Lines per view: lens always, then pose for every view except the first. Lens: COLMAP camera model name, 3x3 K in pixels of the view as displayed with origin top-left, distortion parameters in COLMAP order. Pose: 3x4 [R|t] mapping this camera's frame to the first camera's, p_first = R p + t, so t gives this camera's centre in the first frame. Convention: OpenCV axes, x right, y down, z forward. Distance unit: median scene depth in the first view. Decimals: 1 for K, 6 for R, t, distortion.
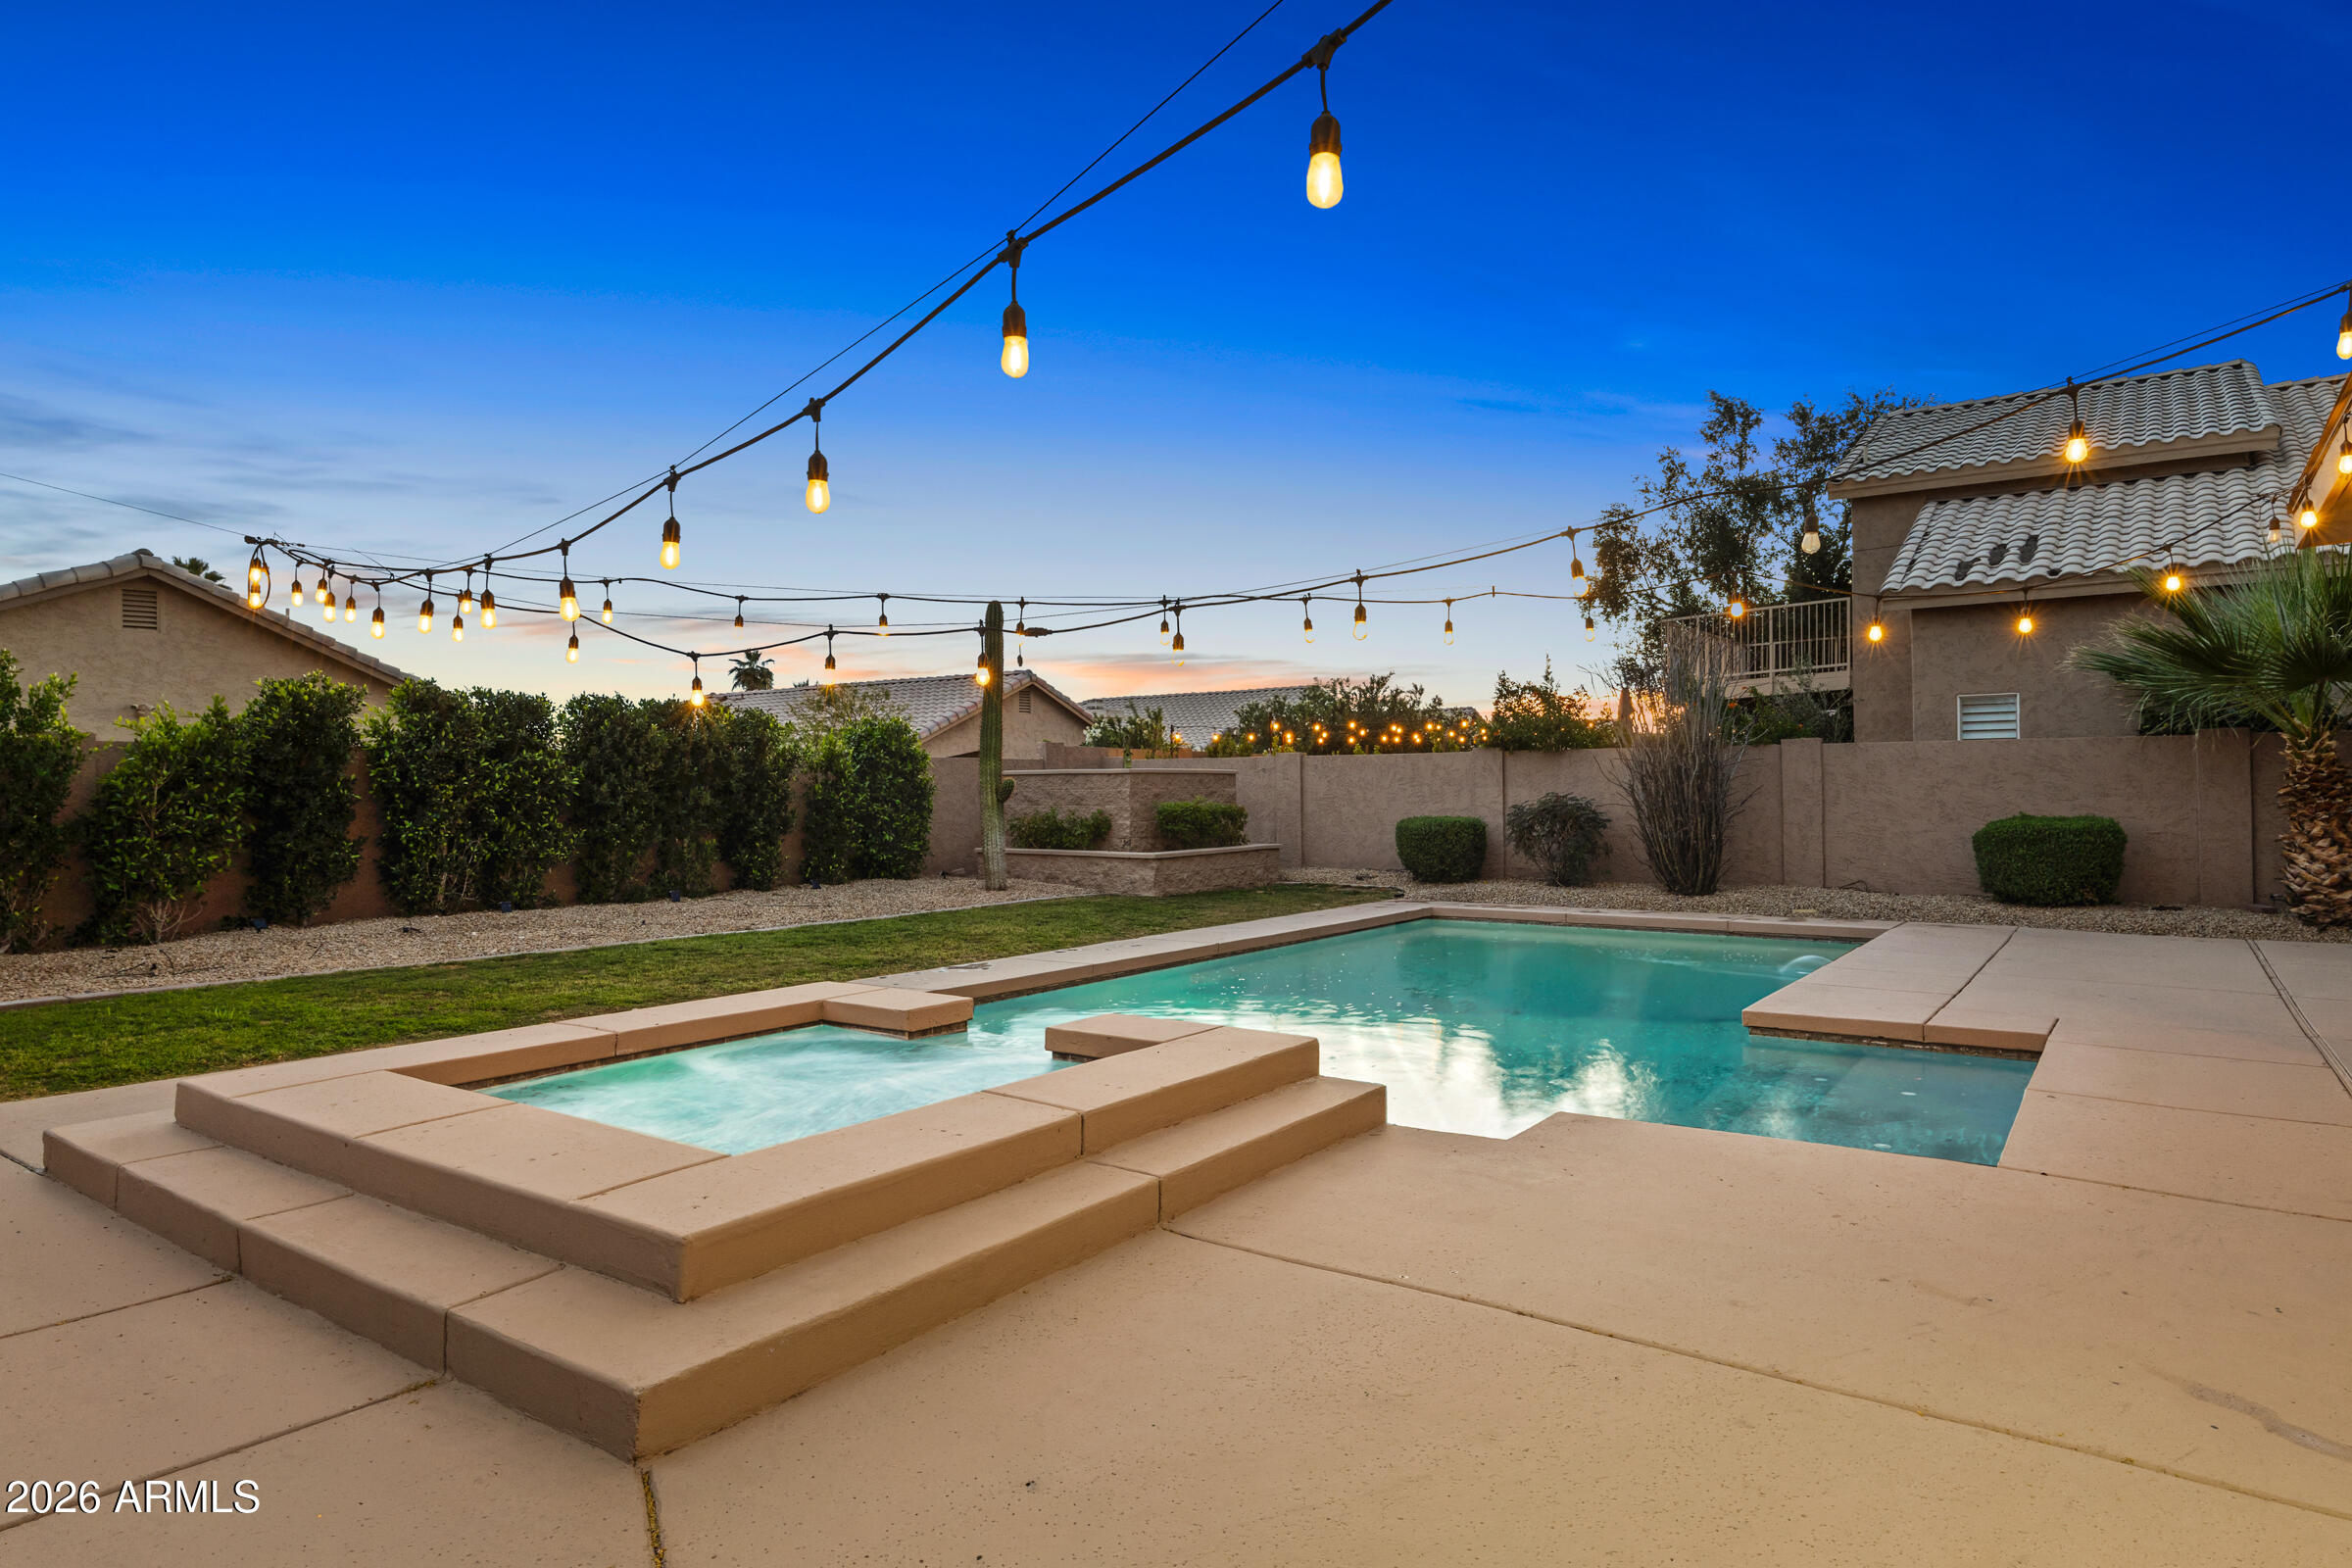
lens RADIAL K [[1388.9, 0, 1174.8], [0, 1388.9, 784.2], [0, 0, 1]] dist [0.000907, 0.000158]
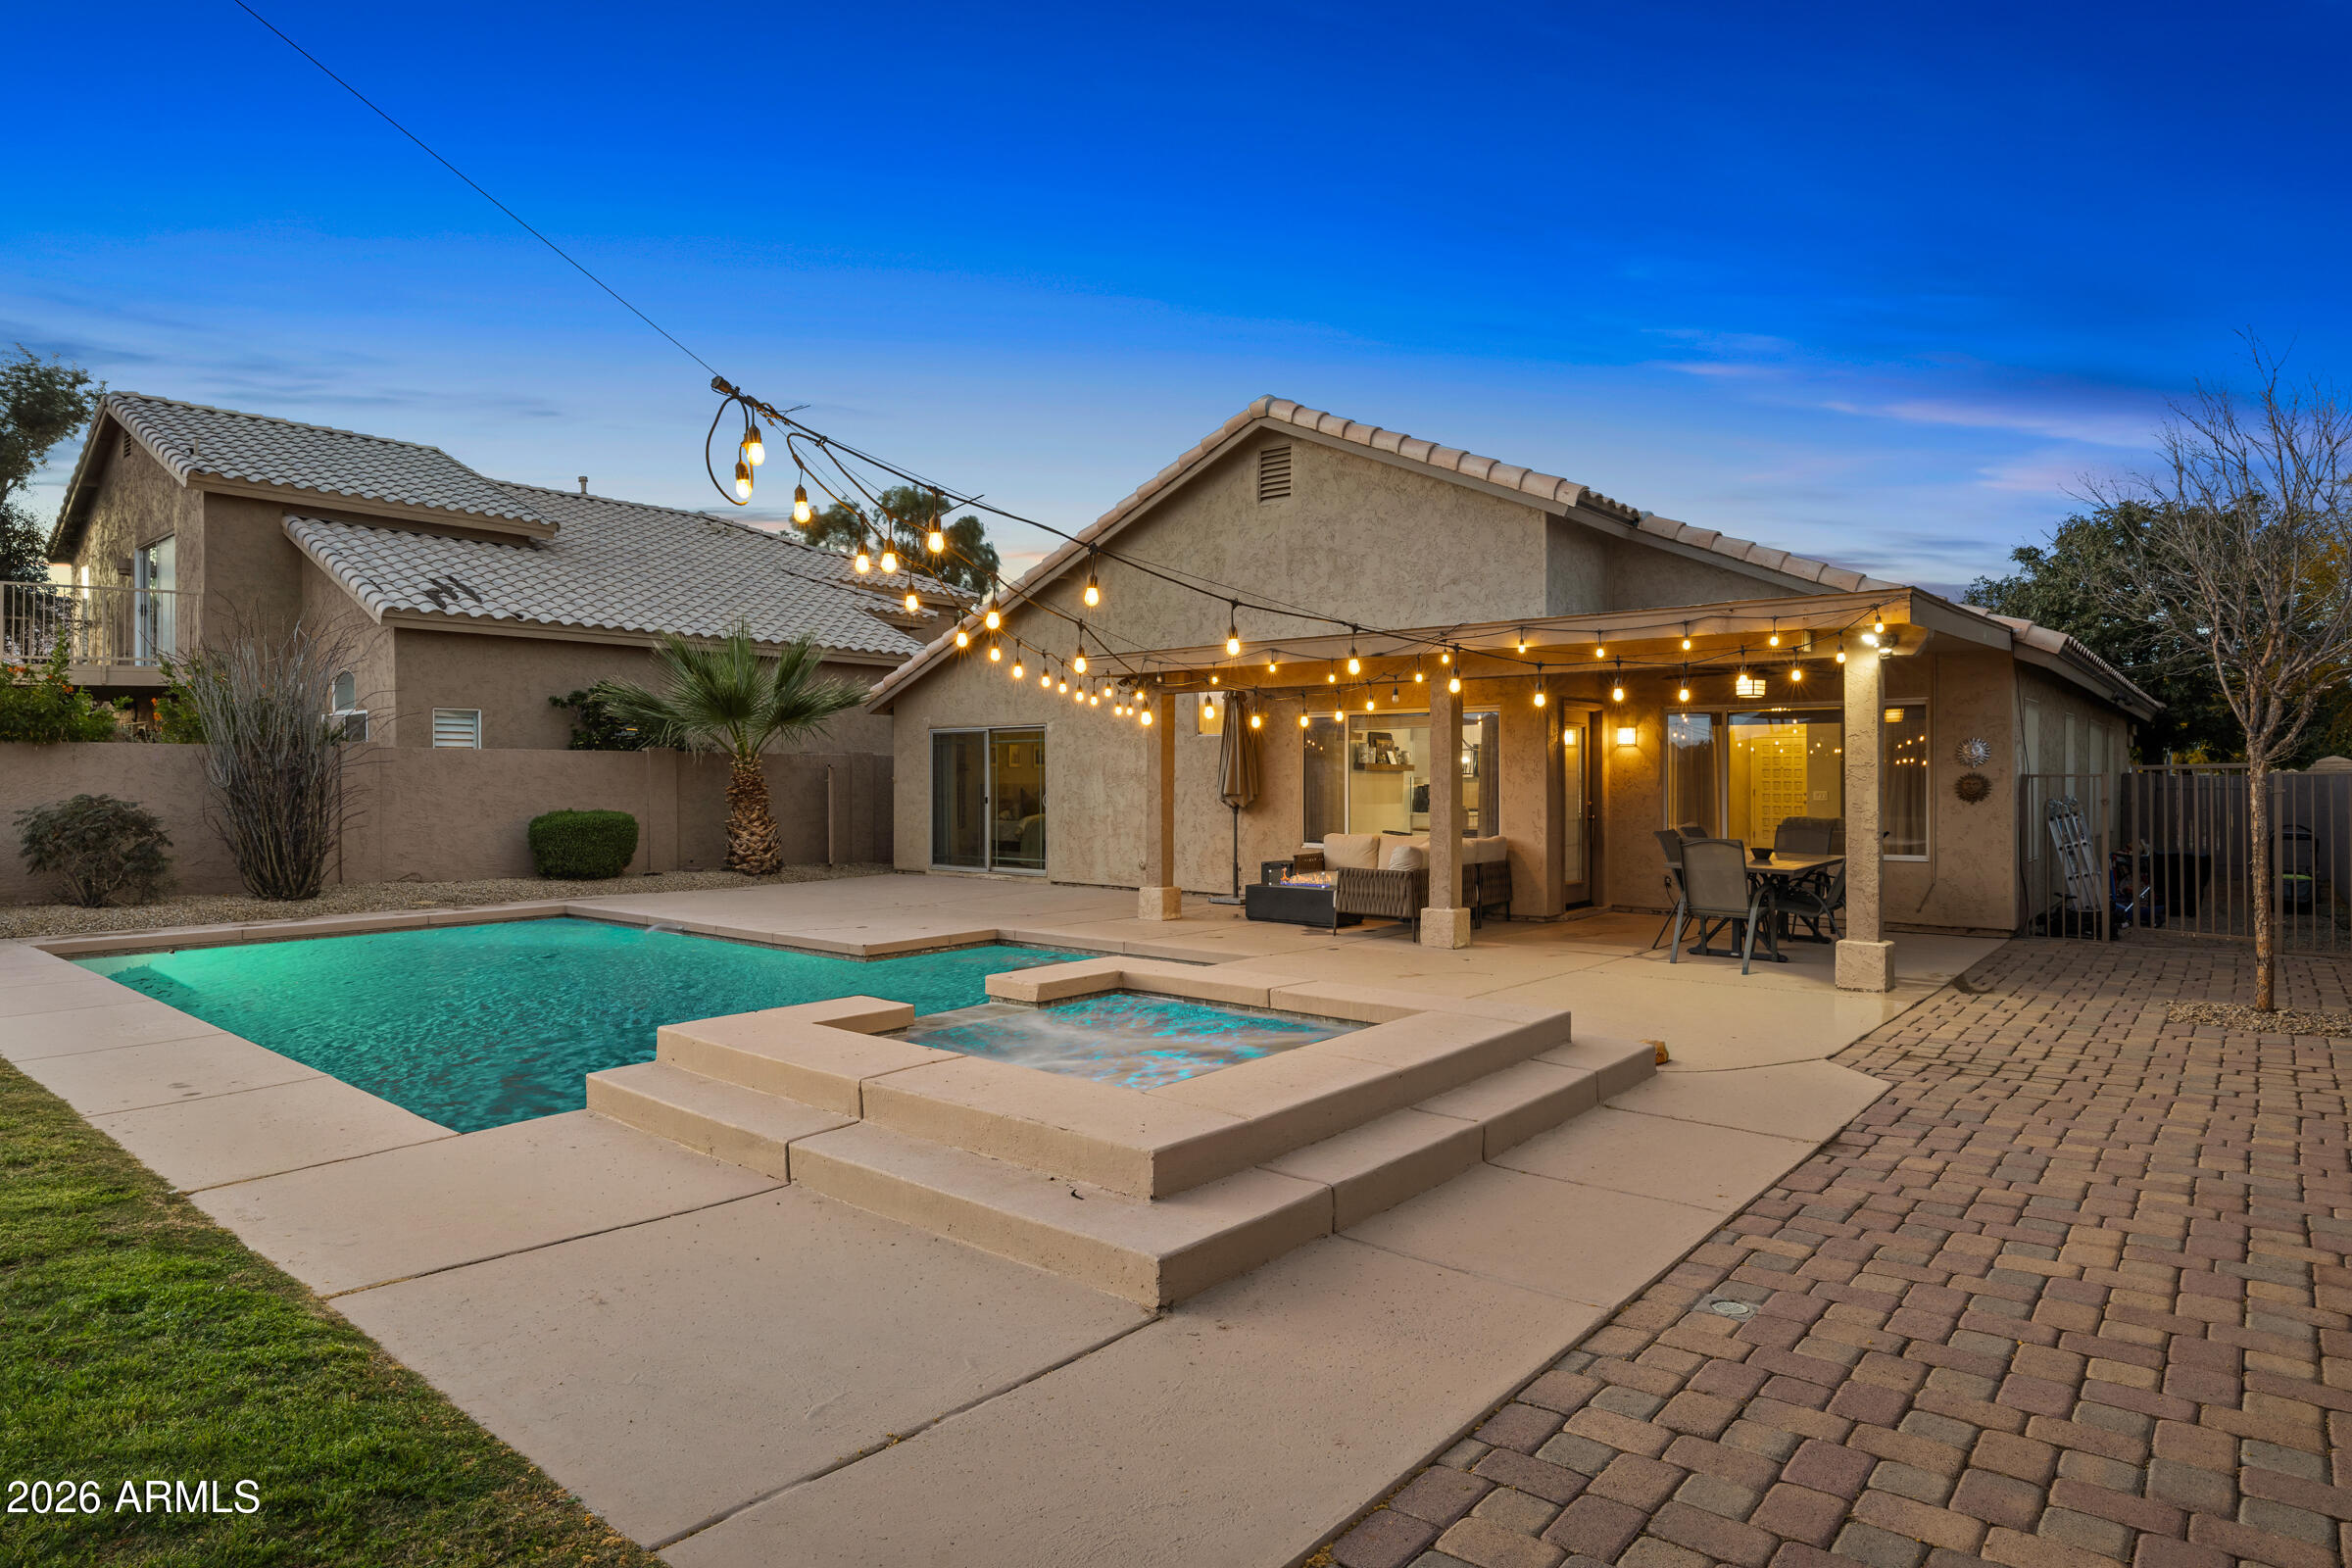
lens RADIAL K [[1297.7, 0, 1174.3], [0, 1297.7, 779.9], [0, 0, 1]] dist [0.002169, 0.000079]
pose [[0.081192, 0.006738, 0.996676, -0.487997], [-0.002172, 0.999976, -0.006584, 0.001100], [-0.996696, -0.001630, 0.081205, 0.325556]]
